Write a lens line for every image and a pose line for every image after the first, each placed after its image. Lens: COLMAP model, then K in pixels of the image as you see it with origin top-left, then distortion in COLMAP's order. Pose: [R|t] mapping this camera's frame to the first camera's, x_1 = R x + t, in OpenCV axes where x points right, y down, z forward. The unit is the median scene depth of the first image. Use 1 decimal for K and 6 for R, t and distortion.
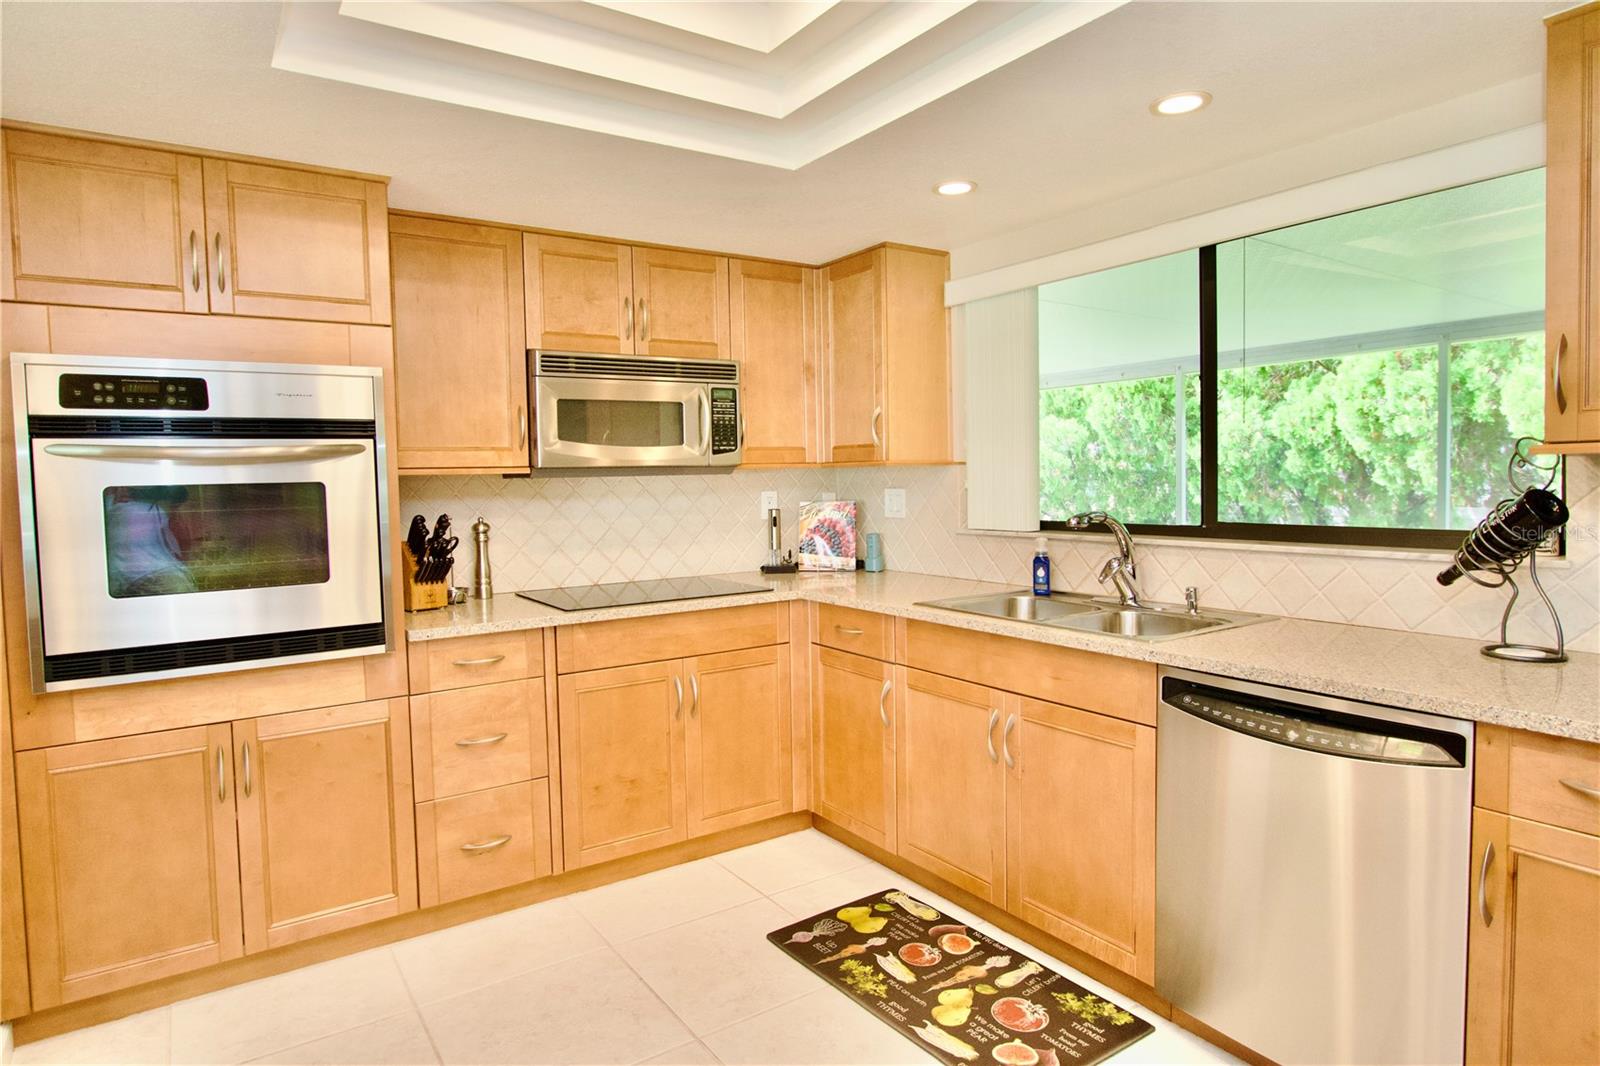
lens RADIAL K [[907.8, 0, 793.1], [0, 907.8, 517.8], [0, 0, 1]] dist [-0.014954, 0.004291]
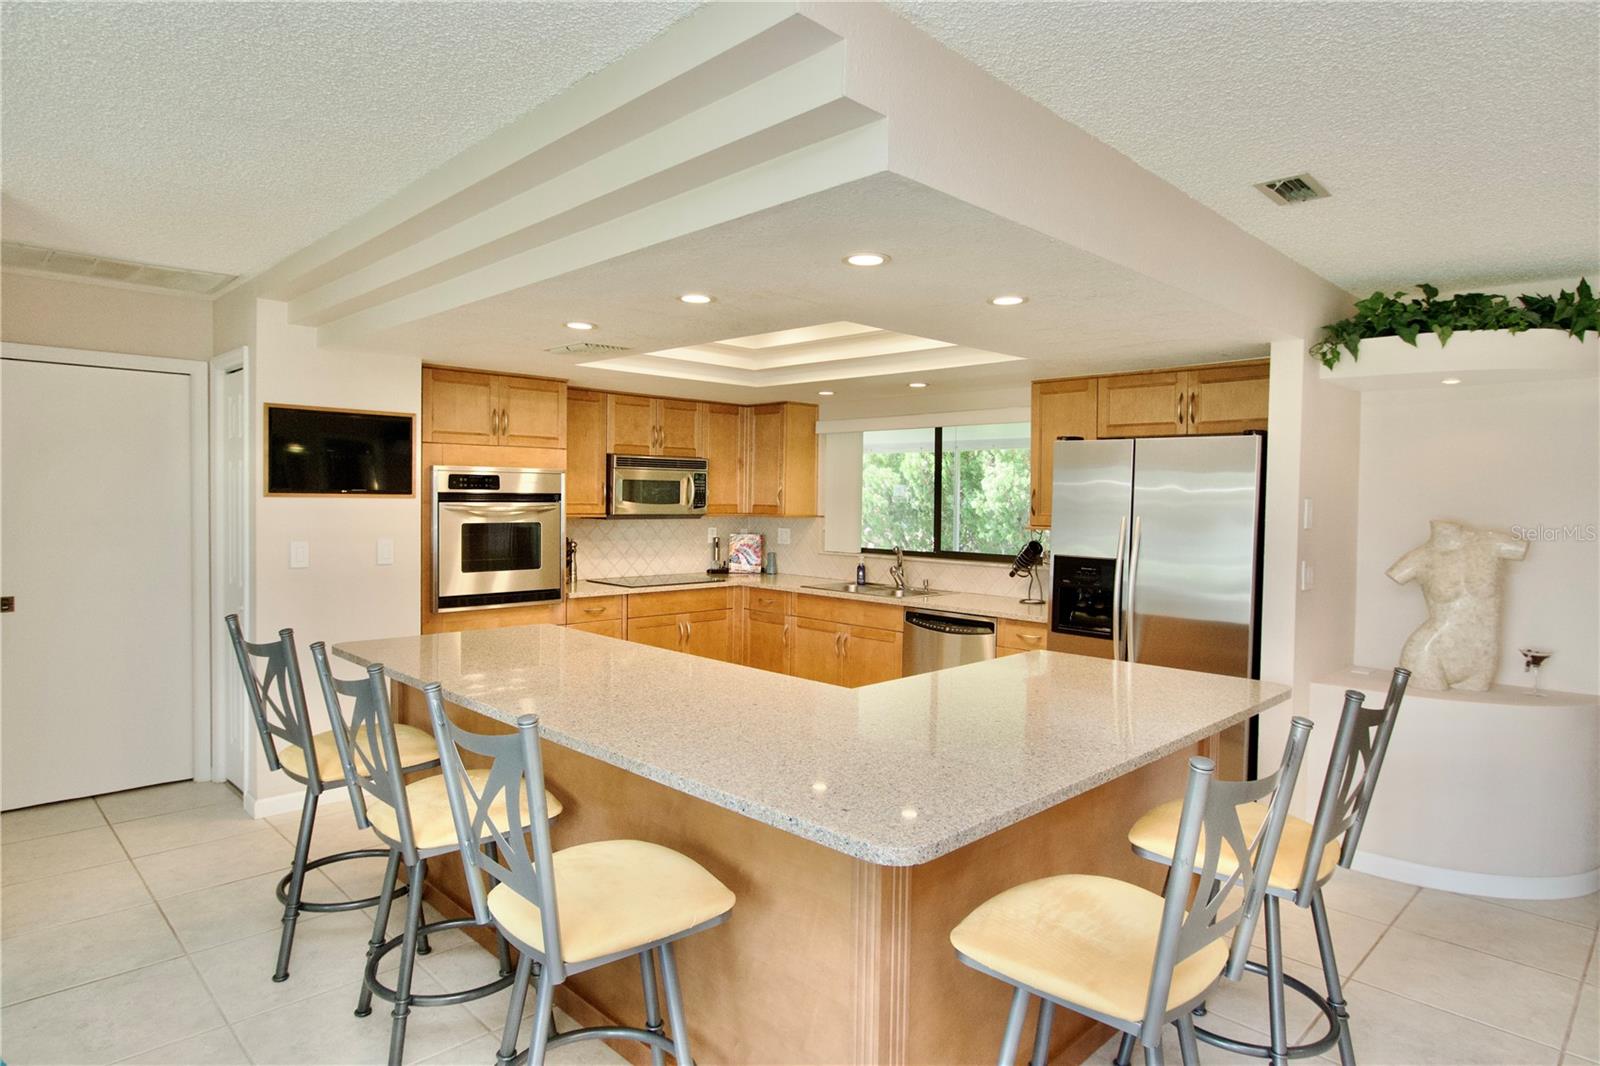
lens RADIAL K [[907.8, 0, 789.5], [0, 907.8, 516.7], [0, 0, 1]] dist [-0.014954, 0.004291]
pose [[0.983151, 0.030236, 0.180279, -0.255038], [-0.025835, 0.999309, -0.026713, -0.008392], [-0.180962, 0.021606, 0.983253, -0.977764]]
